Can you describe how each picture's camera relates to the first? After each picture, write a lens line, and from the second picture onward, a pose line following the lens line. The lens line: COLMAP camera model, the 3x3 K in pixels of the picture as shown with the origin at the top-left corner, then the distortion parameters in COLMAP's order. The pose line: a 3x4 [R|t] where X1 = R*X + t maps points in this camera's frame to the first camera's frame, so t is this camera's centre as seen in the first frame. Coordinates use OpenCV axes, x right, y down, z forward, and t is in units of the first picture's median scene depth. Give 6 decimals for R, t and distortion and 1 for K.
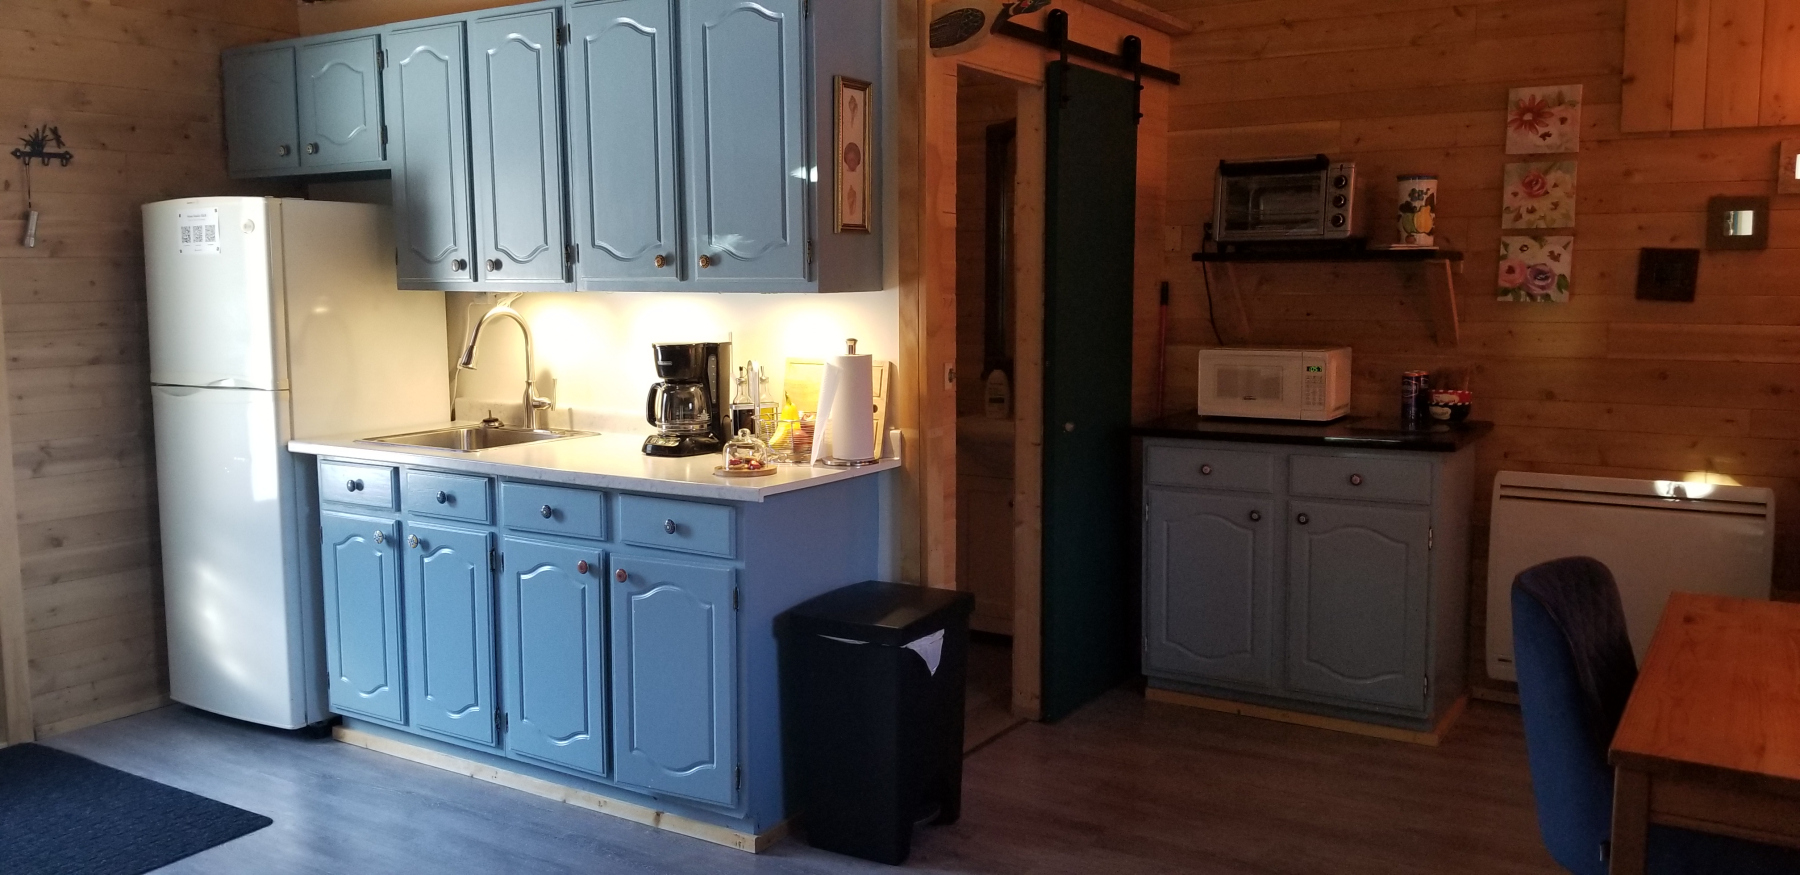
lens RADIAL K [[1381.1, 0, 900.1], [0, 1381.1, 435.7], [0, 0, 1]] dist [0.041057, -0.069211]
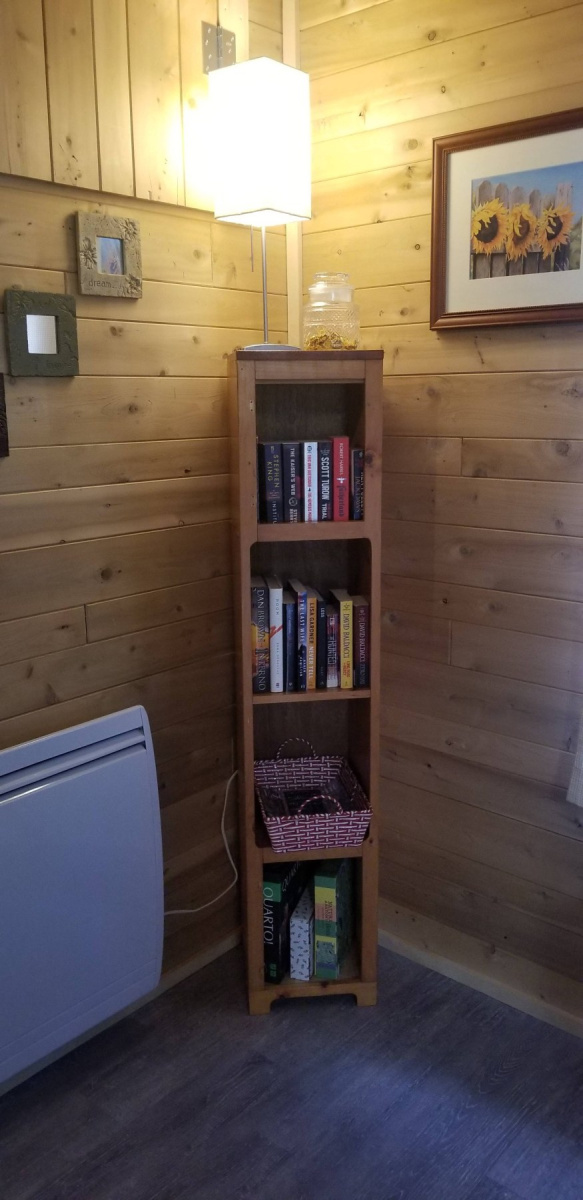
lens RADIAL K [[920.7, 0, 292.5], [0, 920.7, 598.3], [0, 0, 1]] dist [0.041057, -0.069211]
pose [[0.142290, -0.213154, 0.966602, 0.173523], [0.119818, 0.973066, 0.196942, -0.104857], [-0.982546, 0.087793, 0.163997, 0.831803]]
